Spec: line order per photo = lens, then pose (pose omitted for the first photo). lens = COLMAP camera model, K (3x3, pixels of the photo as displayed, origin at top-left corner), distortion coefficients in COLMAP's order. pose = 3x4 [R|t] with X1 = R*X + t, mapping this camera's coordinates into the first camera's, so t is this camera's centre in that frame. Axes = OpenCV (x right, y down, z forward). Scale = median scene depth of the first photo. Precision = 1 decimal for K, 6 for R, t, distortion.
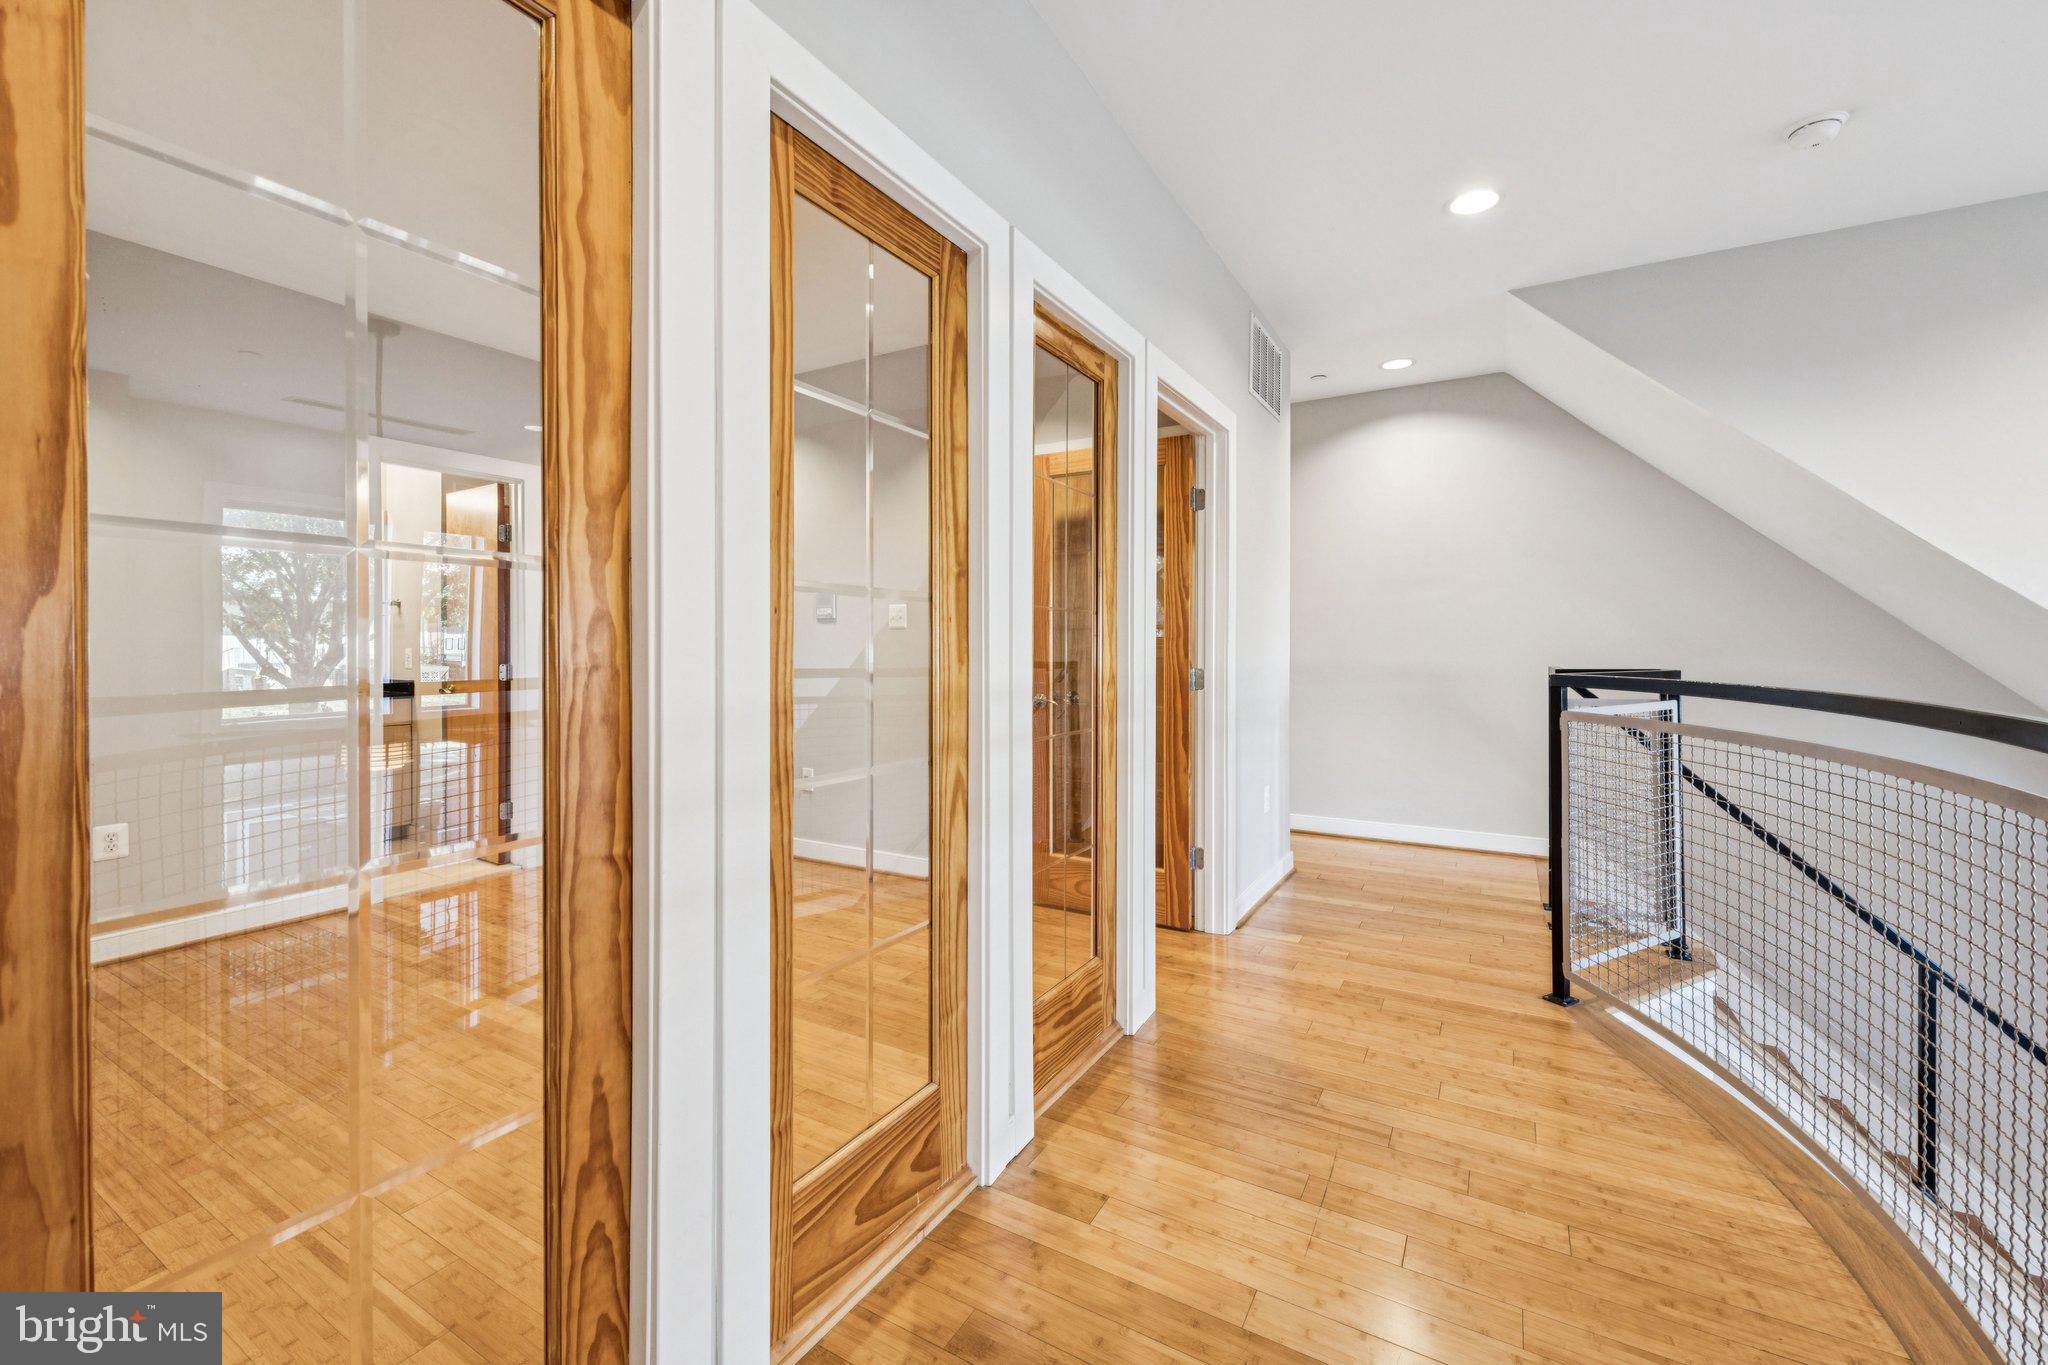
lens RADIAL K [[808.2, 0, 1040.1], [0, 808.2, 650.9], [0, 0, 1]] dist [0.008010, -0.002194]
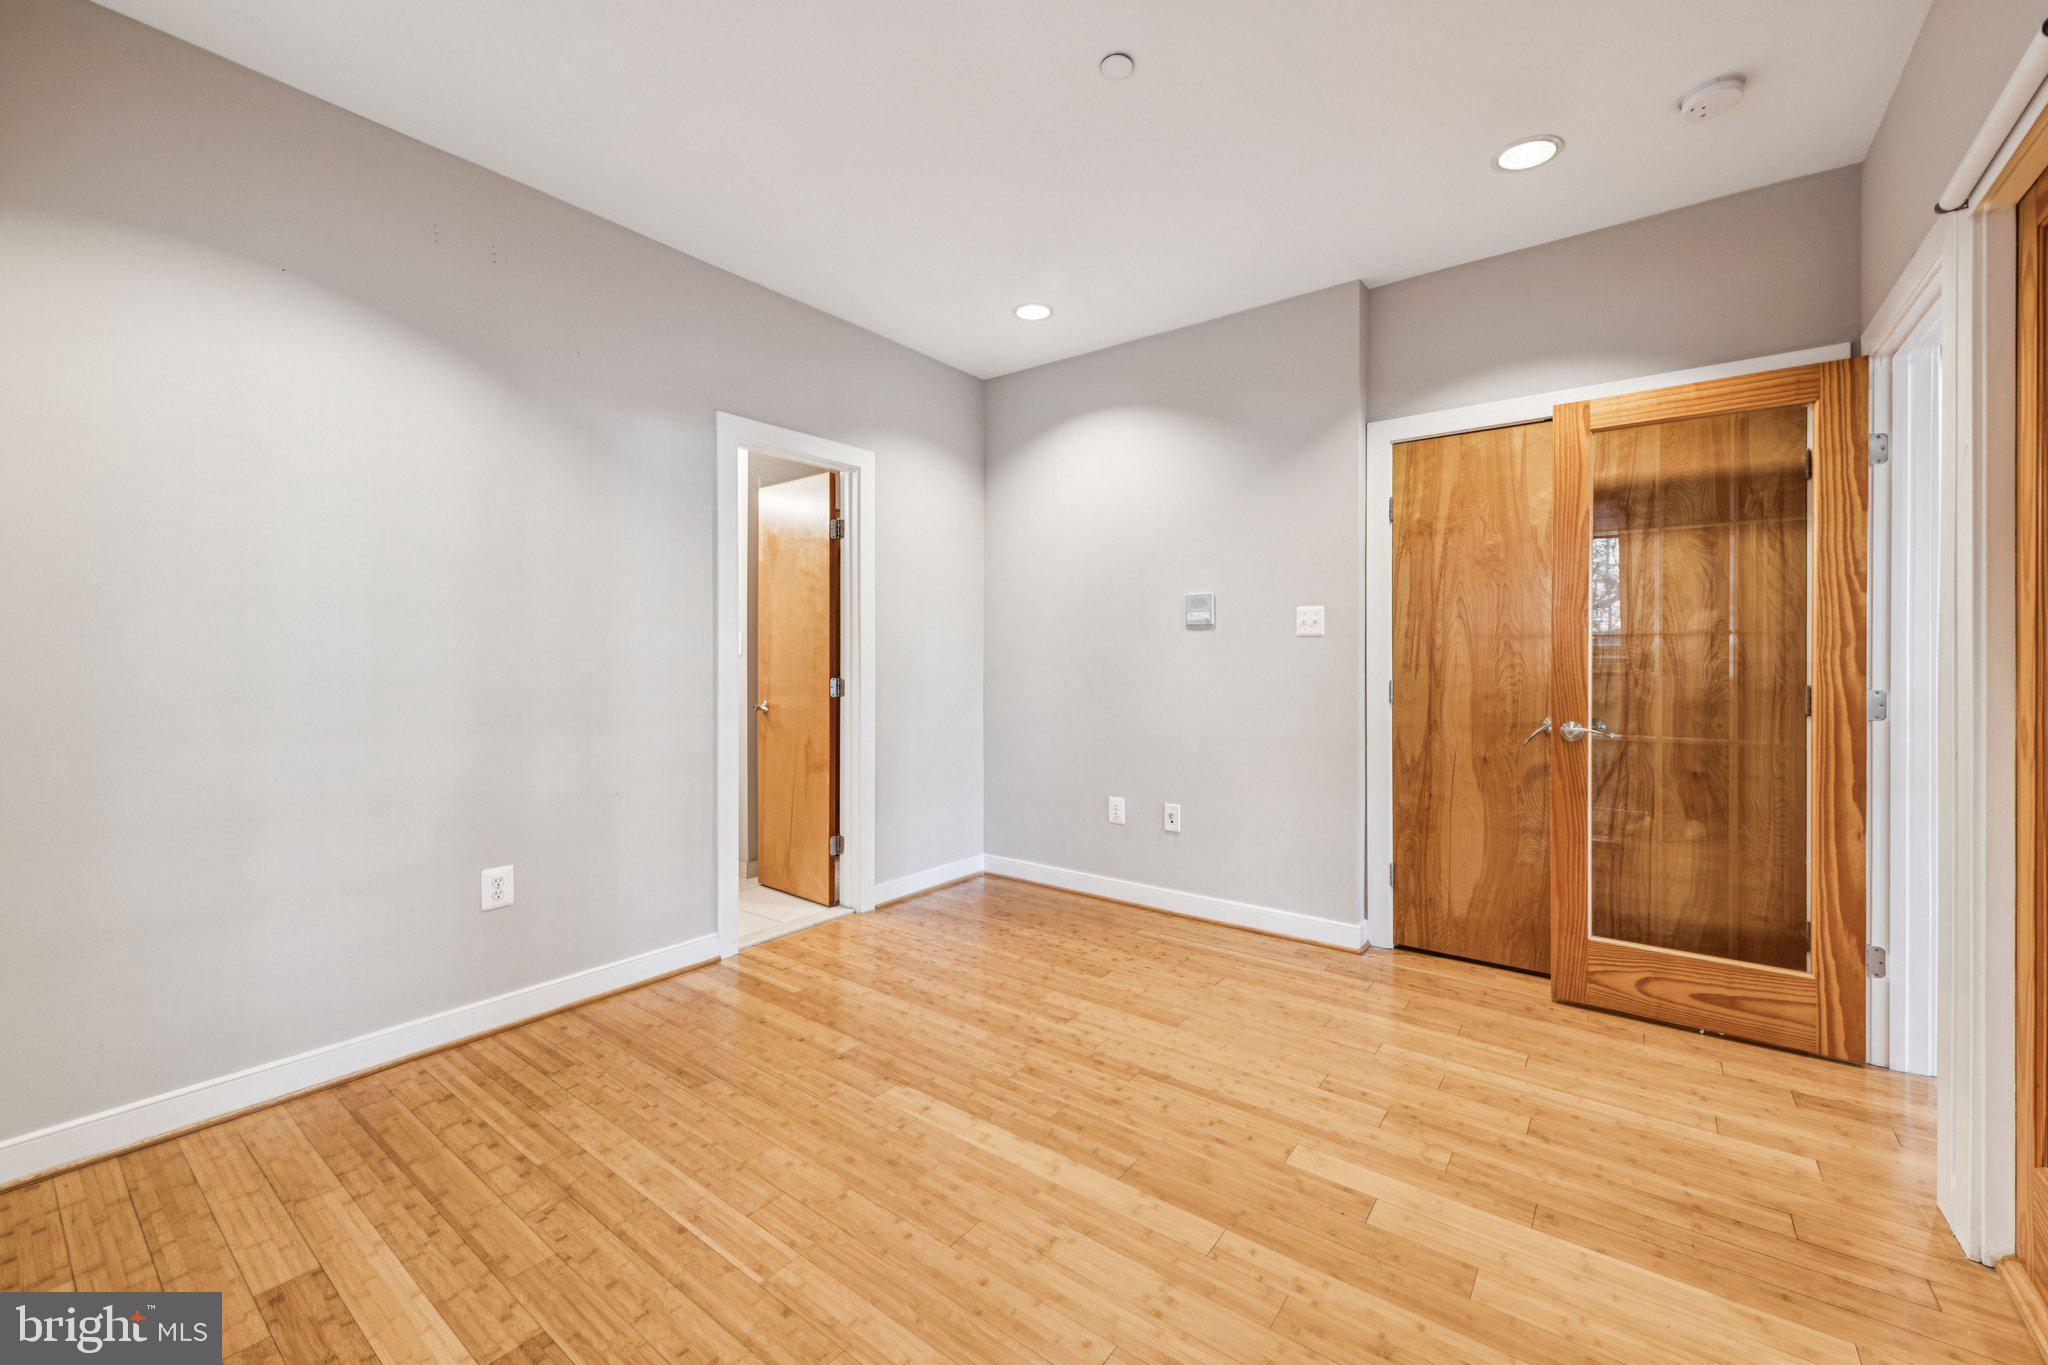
lens RADIAL K [[808.2, 0, 1038.9], [0, 808.2, 661.4], [0, 0, 1]] dist [0.008010, -0.002194]
pose [[0.991765, 0.000578, -0.128069, -0.431617], [-0.000349, 0.999998, 0.001807, -0.004467], [0.128070, -0.001748, 0.991764, 0.210050]]
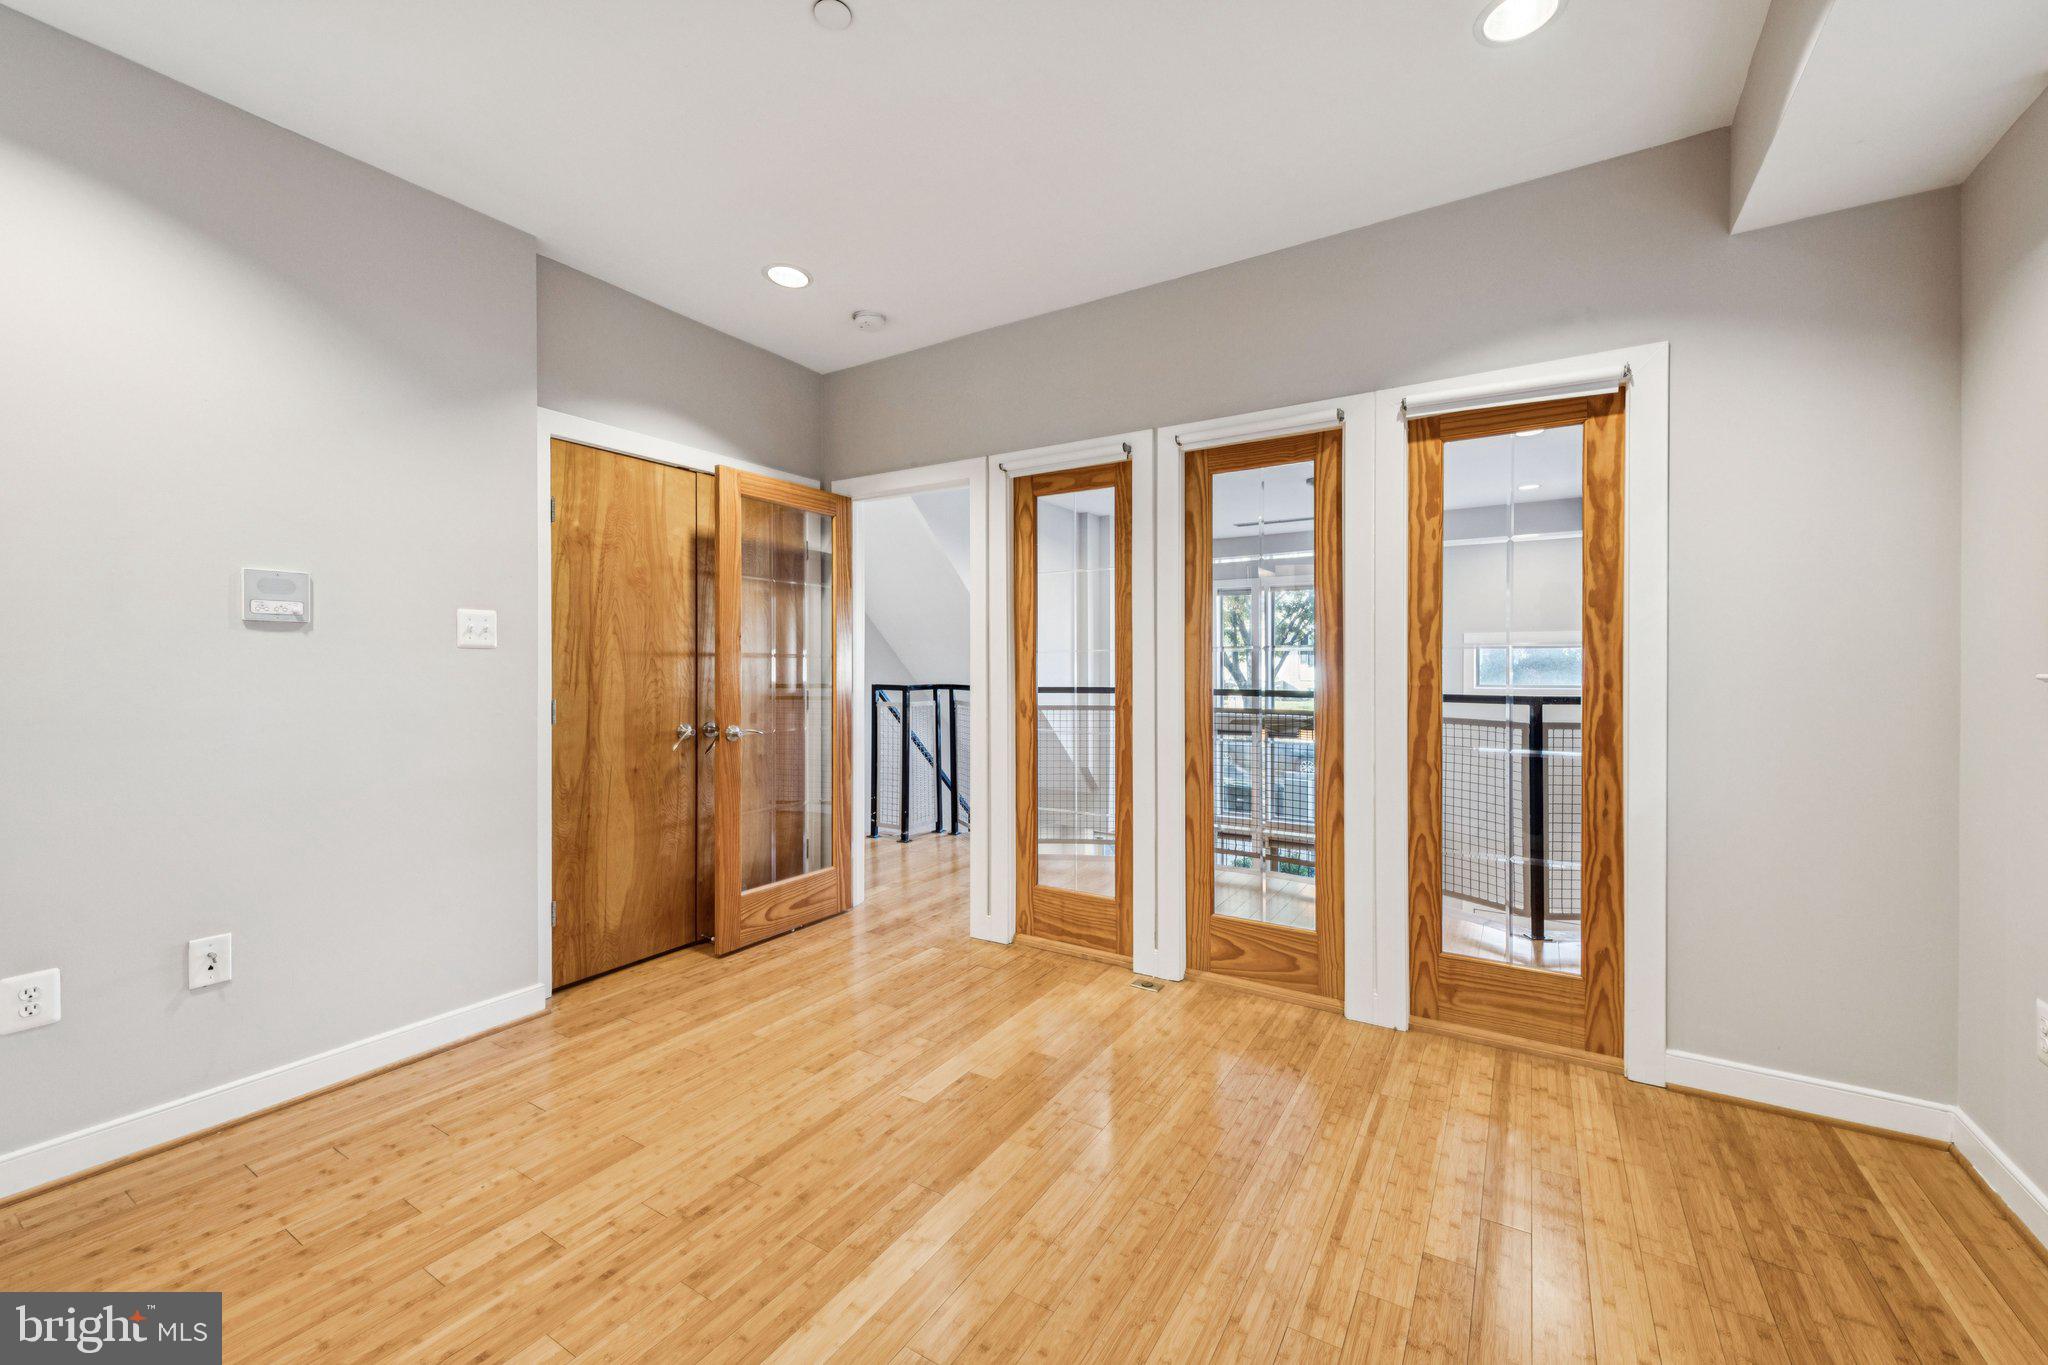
lens RADIAL K [[808.2, 0, 1030.6], [0, 808.2, 667.3], [0, 0, 1]] dist [0.008010, -0.002194]
pose [[0.036916, -0.000398, 0.999318, -1.006871], [0.000011, 1.000000, 0.000398, -0.015290], [-0.999318, -0.000004, 0.036916, 0.684717]]
